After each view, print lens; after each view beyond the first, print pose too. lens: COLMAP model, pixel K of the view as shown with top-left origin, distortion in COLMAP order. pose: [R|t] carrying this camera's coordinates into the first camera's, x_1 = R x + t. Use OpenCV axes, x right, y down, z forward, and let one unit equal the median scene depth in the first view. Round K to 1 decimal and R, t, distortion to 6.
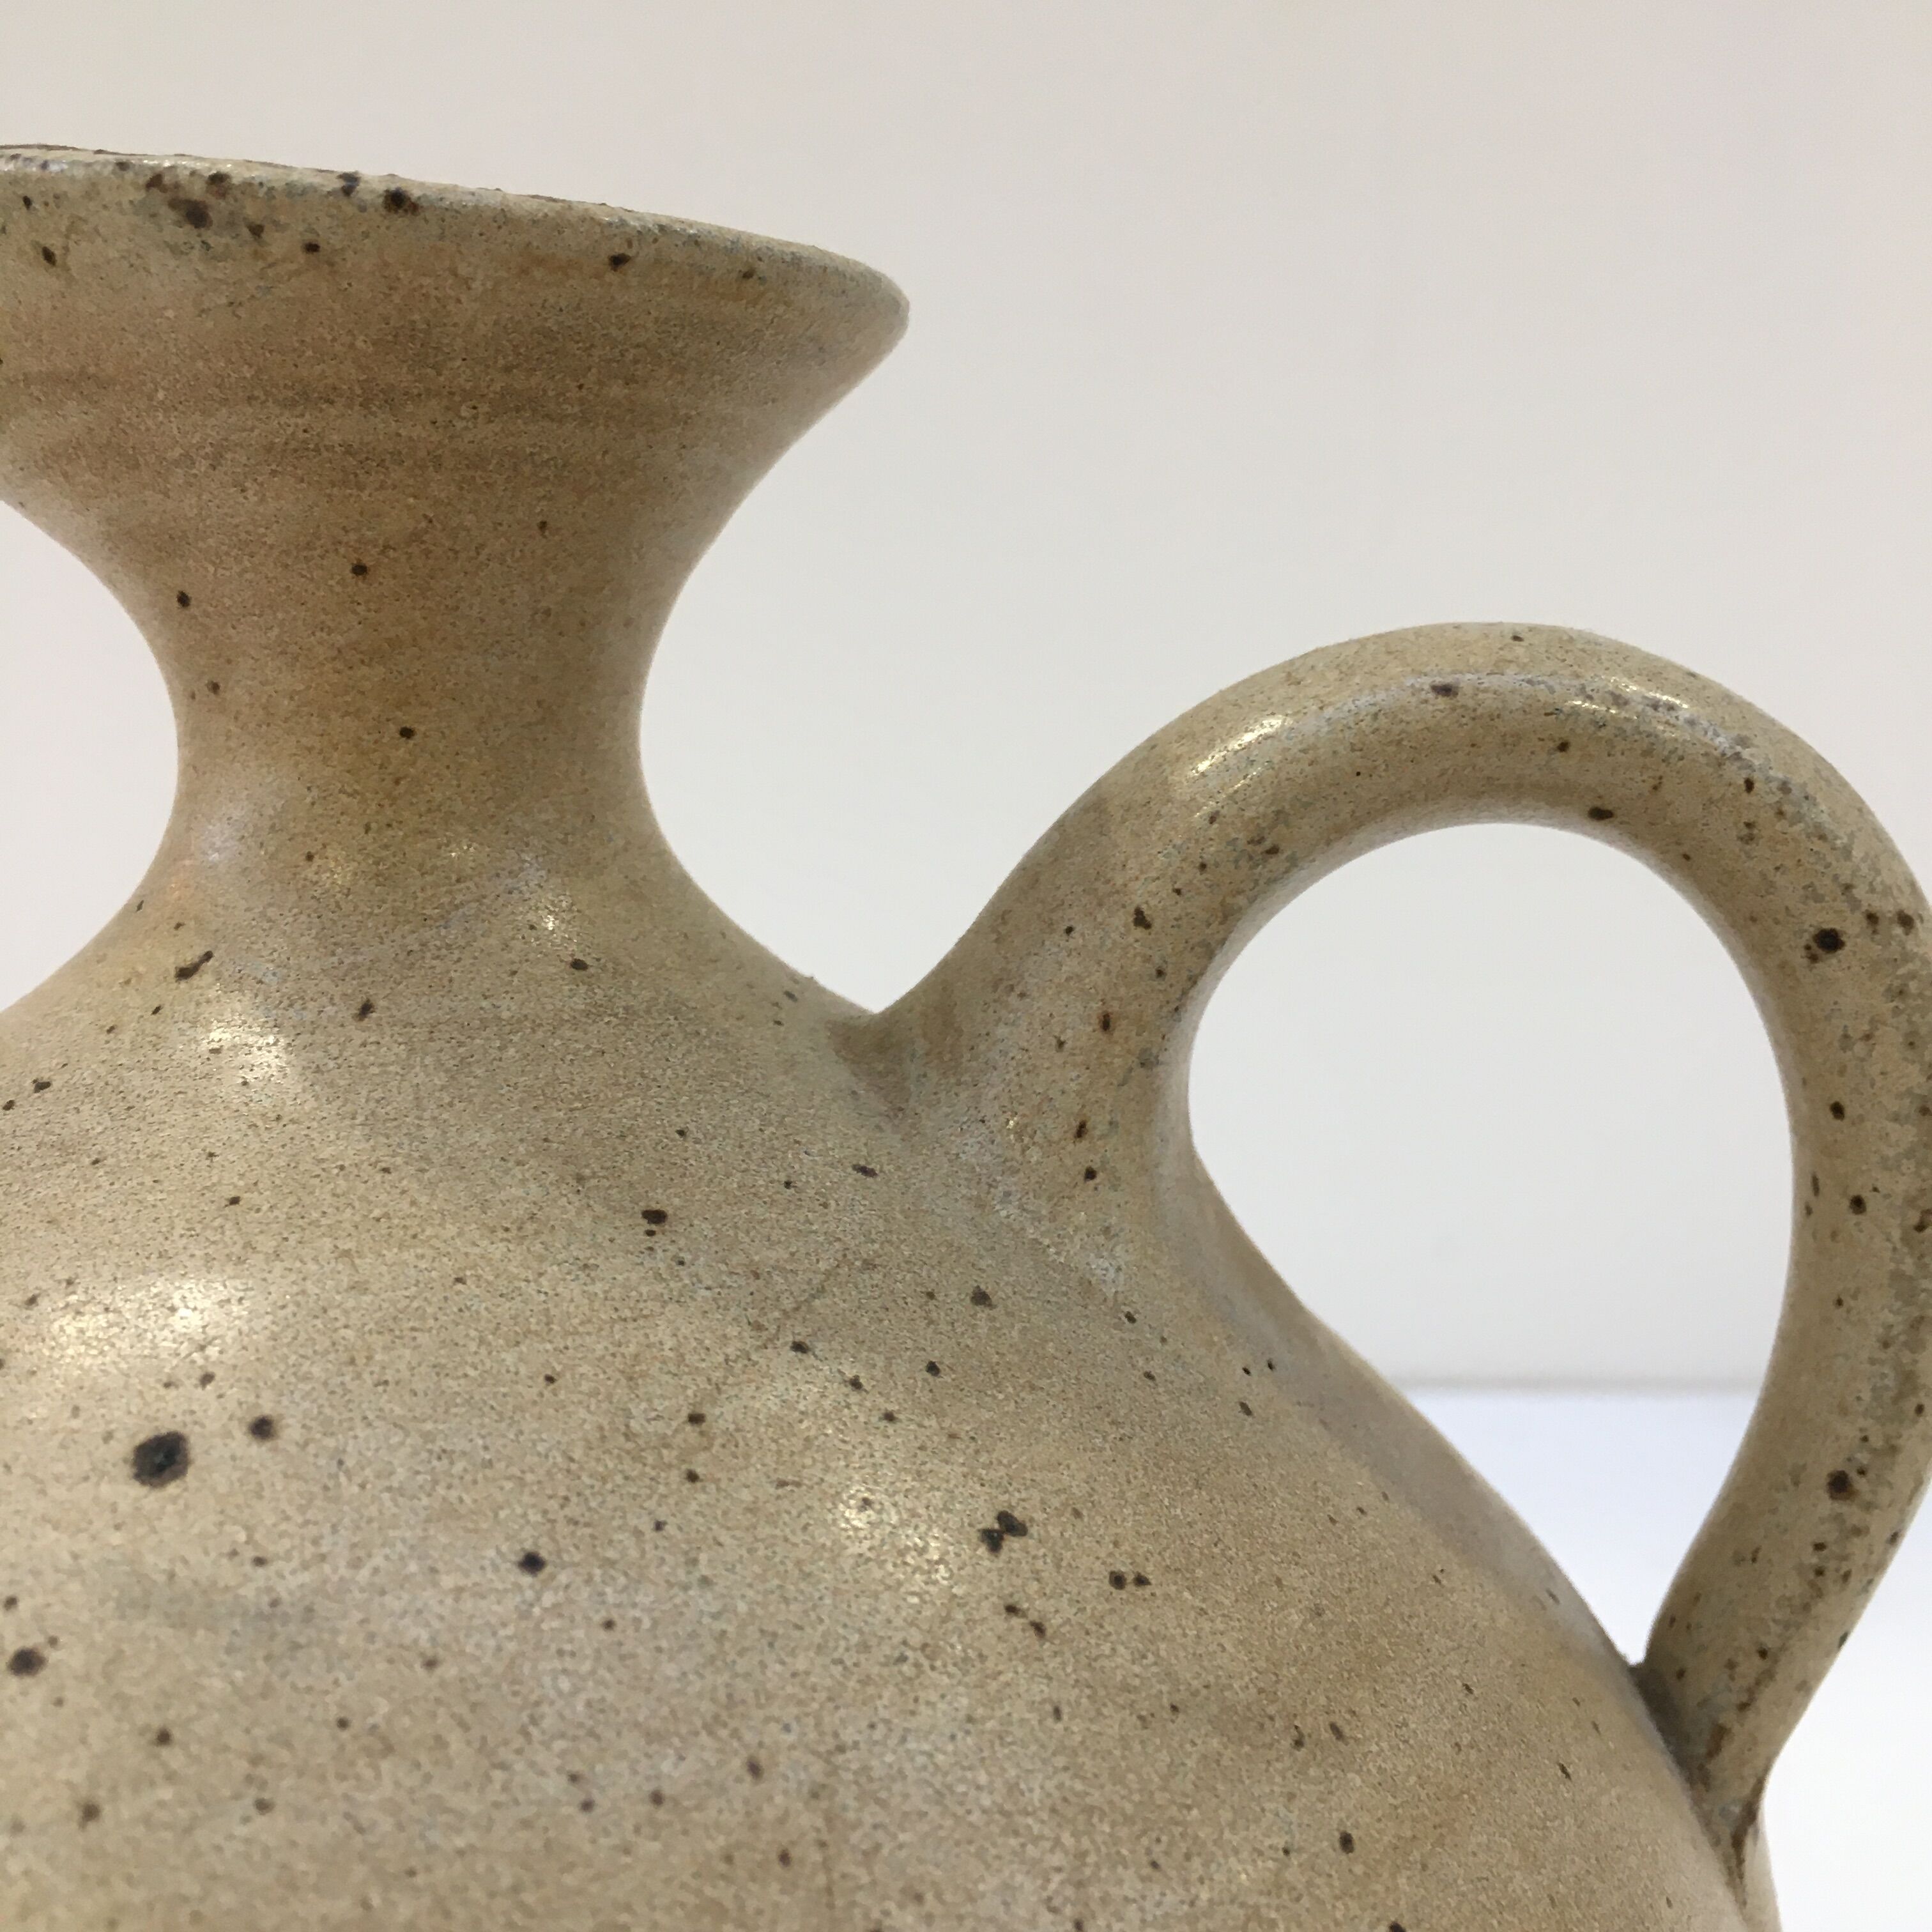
lens RADIAL K [[2303.5, 0, 972.5], [0, 2303.5, 923.3], [0, 0, 1]] dist [0.046092, -0.083255]
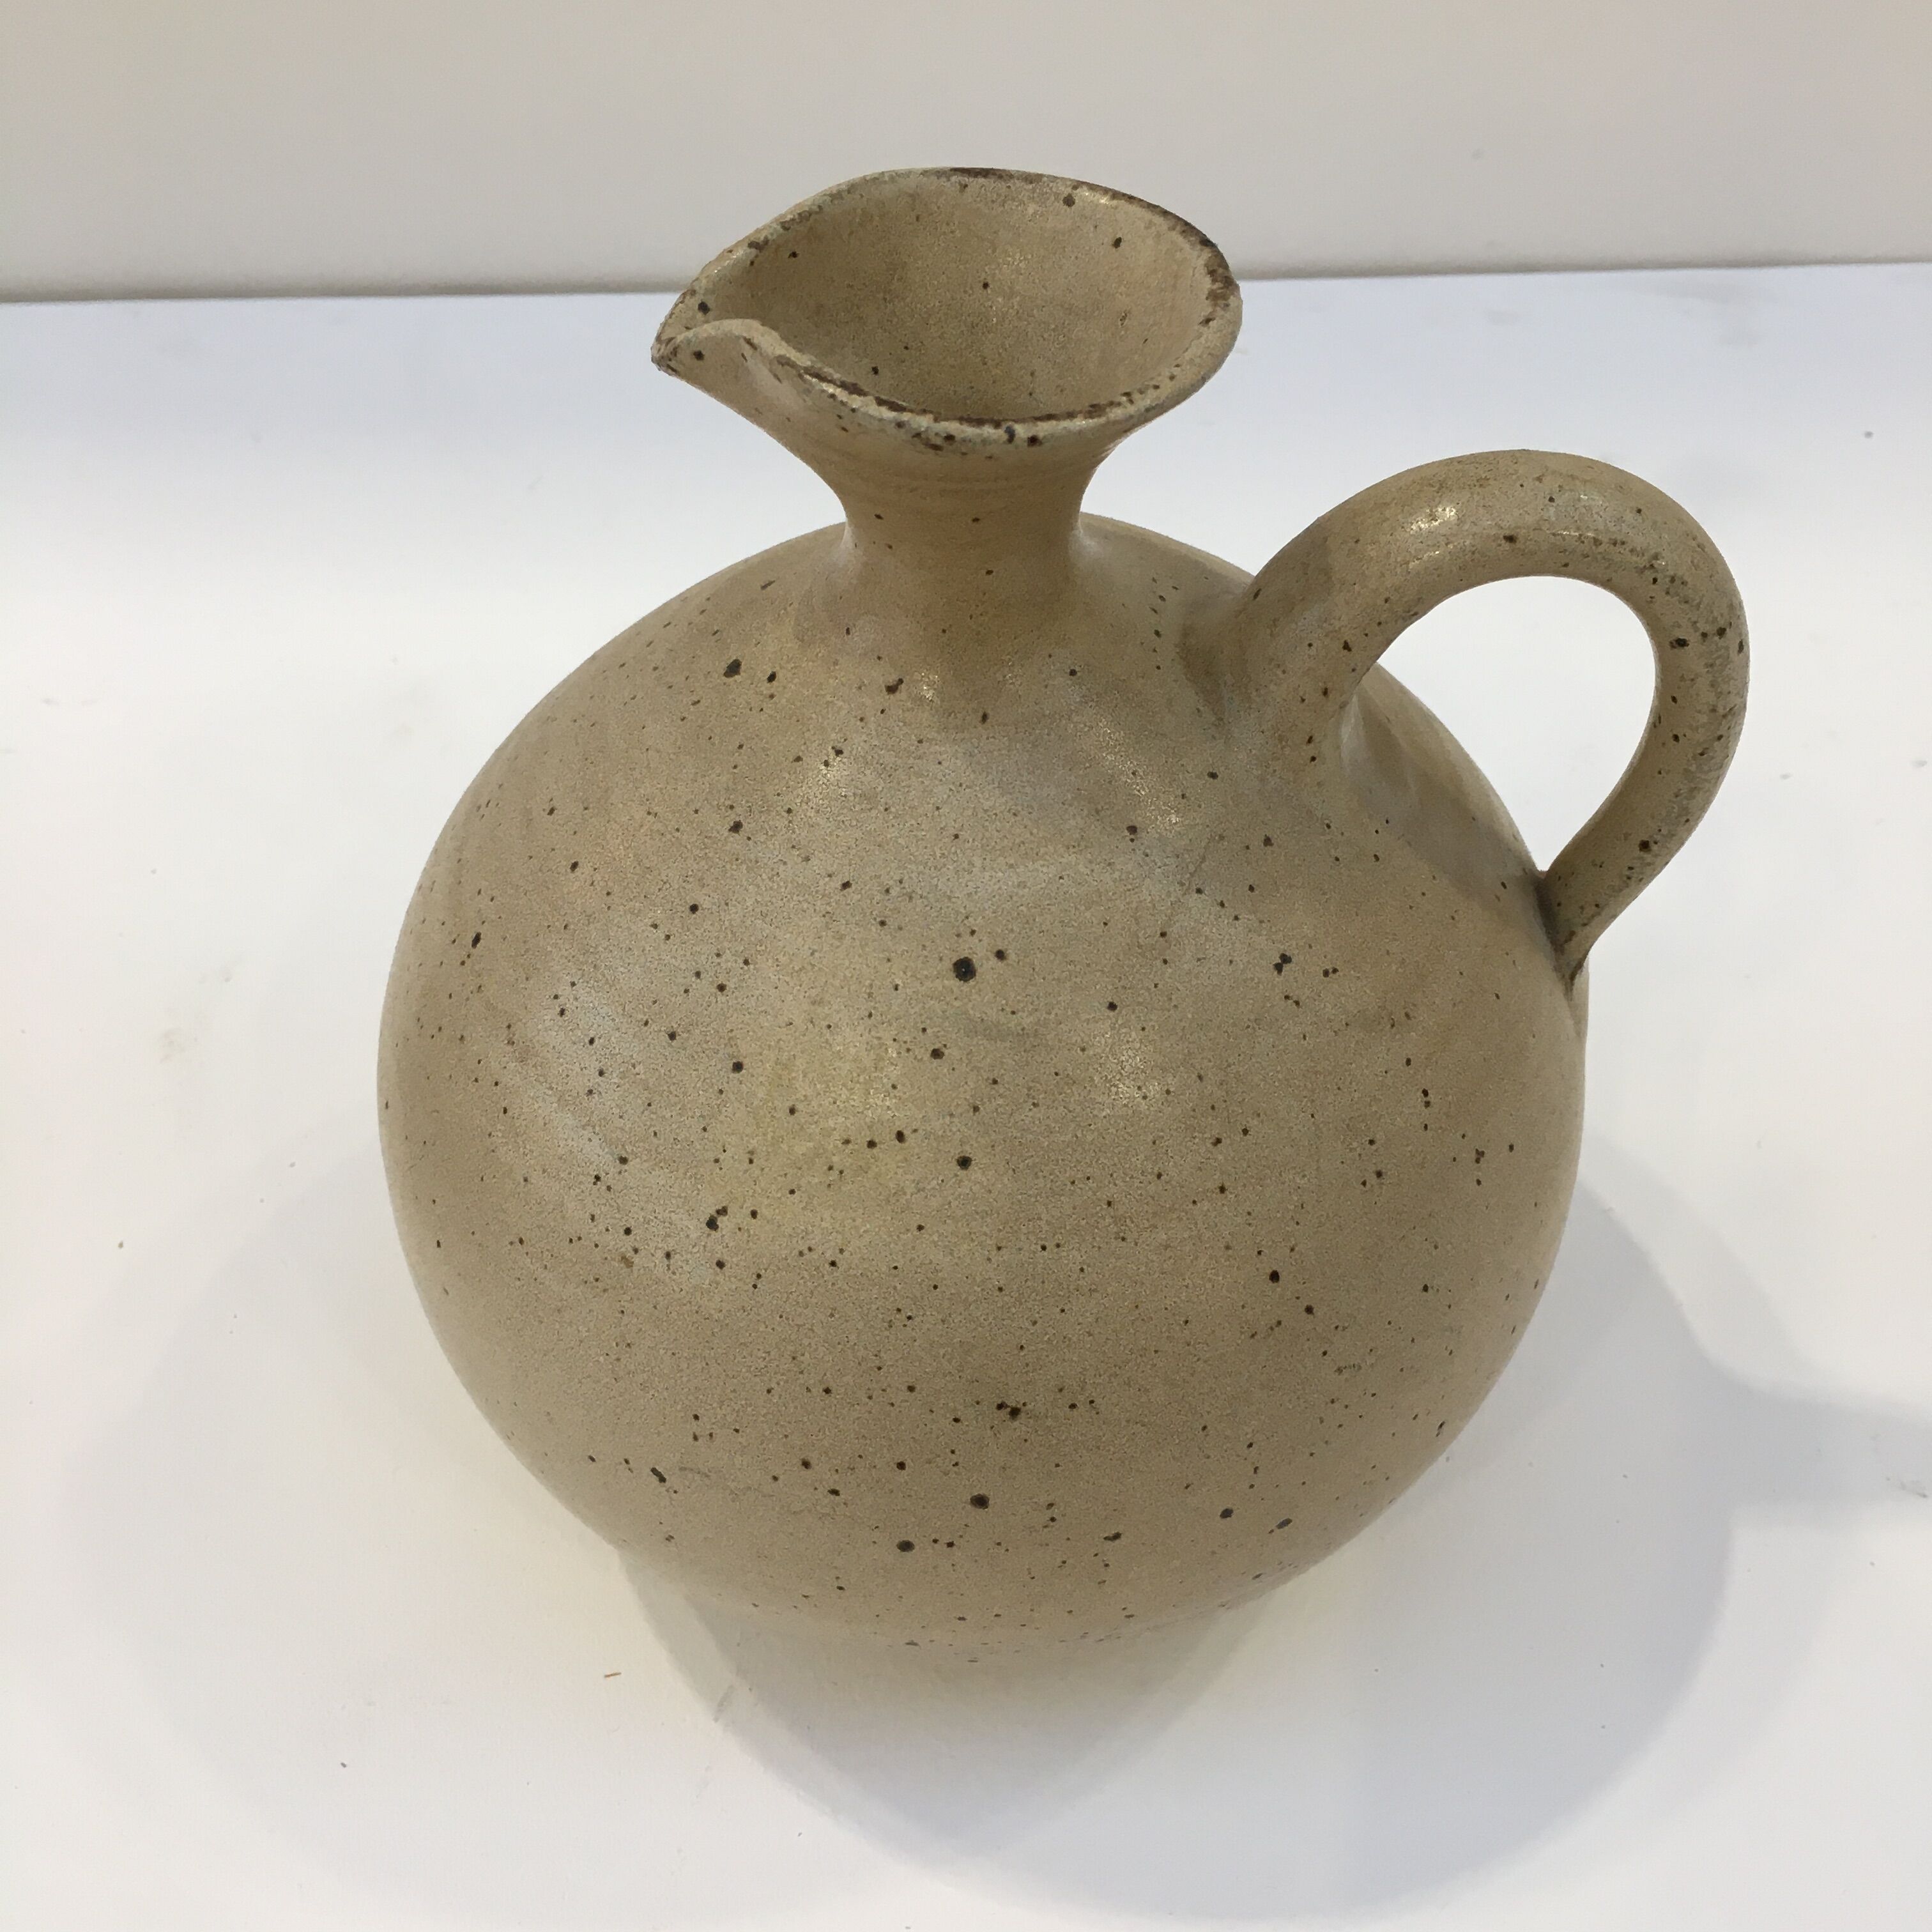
lens RADIAL K [[2303.5, 0, 972.5], [0, 2303.5, 923.3], [0, 0, 1]] dist [0.046092, -0.083255]
pose [[0.999850, -0.014677, 0.009213, -0.333539], [0.006261, 0.801687, 0.597711, -1.221814], [-0.016158, -0.597563, 0.801659, -0.928788]]
